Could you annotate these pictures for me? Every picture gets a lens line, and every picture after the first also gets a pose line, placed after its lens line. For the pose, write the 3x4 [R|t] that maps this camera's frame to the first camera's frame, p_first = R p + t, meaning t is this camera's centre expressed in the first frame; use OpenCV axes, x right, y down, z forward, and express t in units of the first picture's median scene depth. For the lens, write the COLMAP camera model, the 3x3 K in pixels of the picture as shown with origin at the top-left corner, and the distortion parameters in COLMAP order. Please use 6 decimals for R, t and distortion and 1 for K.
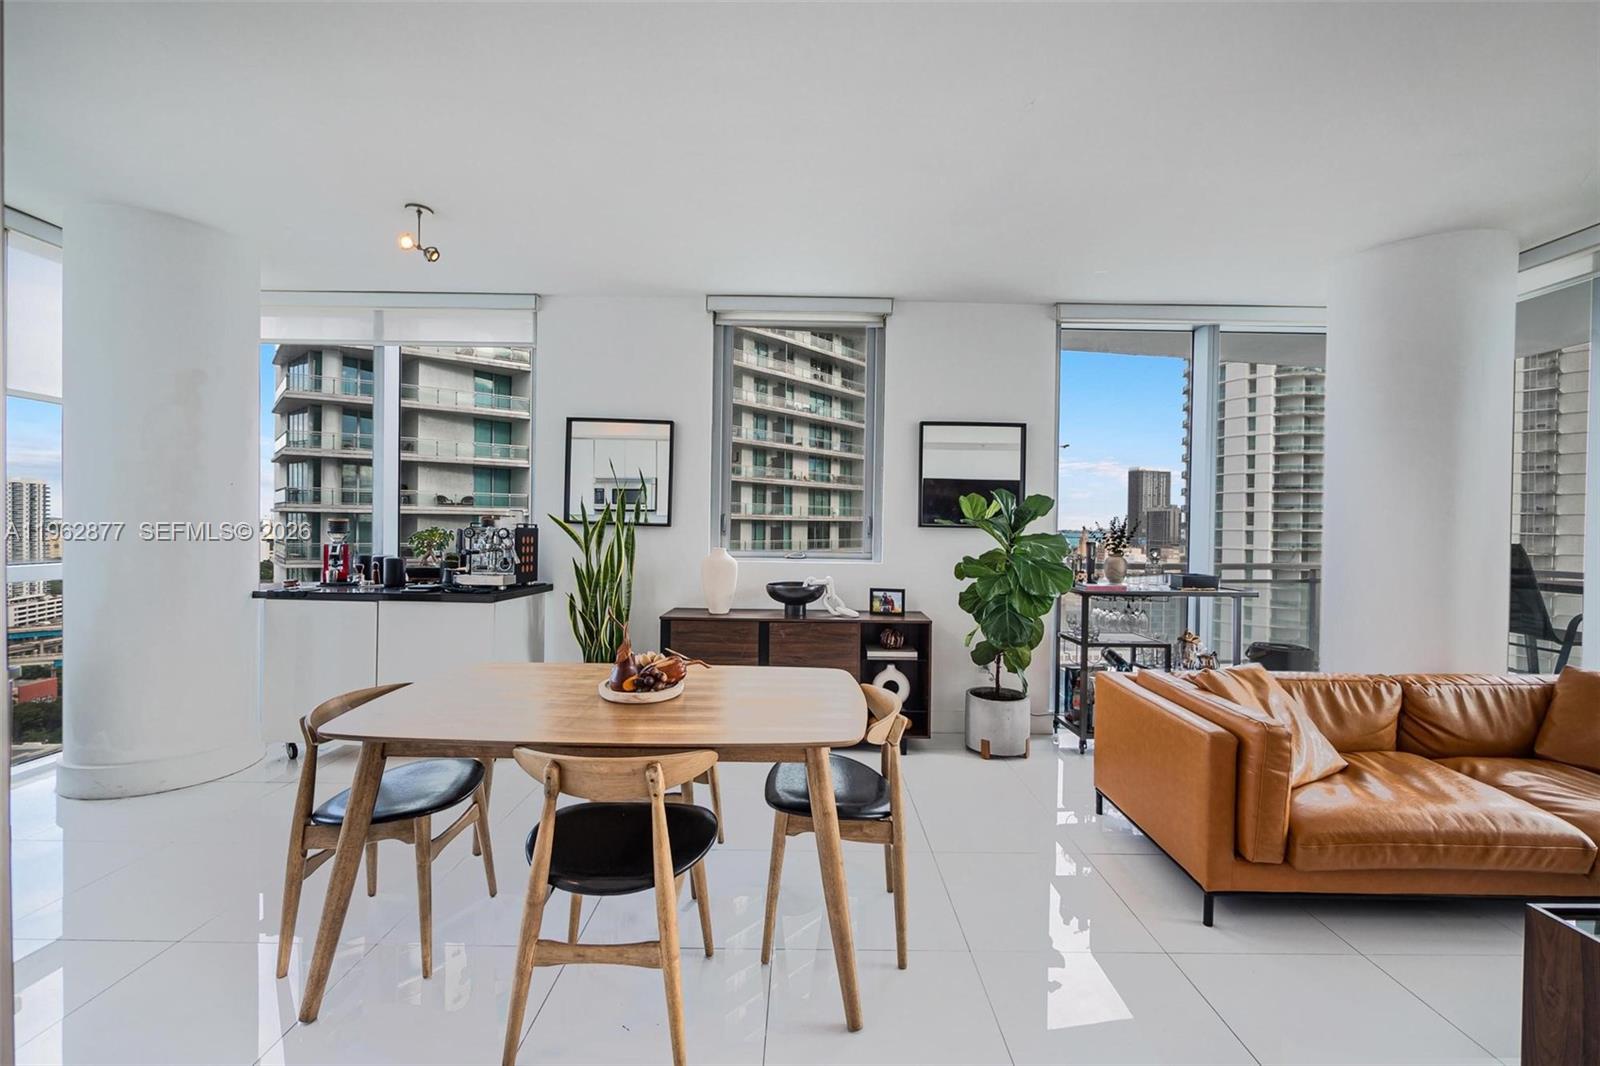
lens RADIAL K [[658.5, 0, 809.5], [0, 658.5, 530.0], [0, 0, 1]] dist [-0.001709, 0.000861]
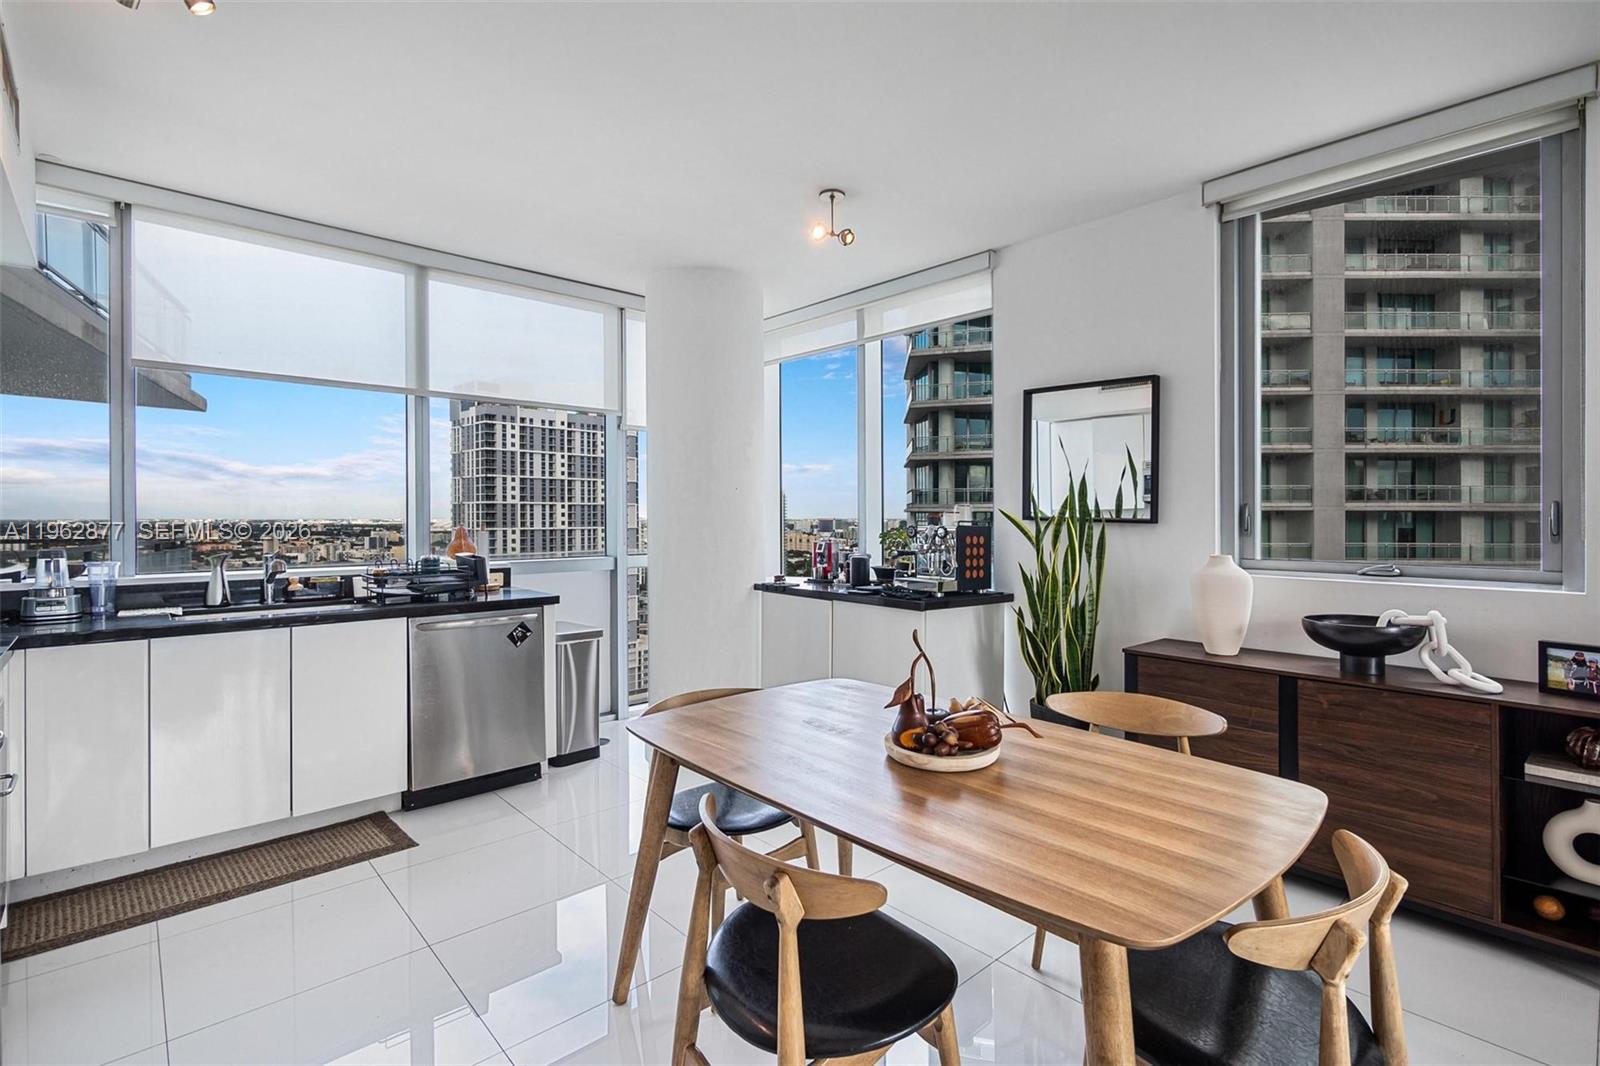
lens RADIAL K [[752.0, 0, 808.7], [0, 752.0, 518.7], [0, 0, 1]] dist [-0.002370, 0.000111]
pose [[0.672080, -0.010893, -0.740399, 0.146985], [0.001874, 0.999914, -0.013010, -0.000310], [0.740476, 0.007357, 0.672042, 0.188394]]
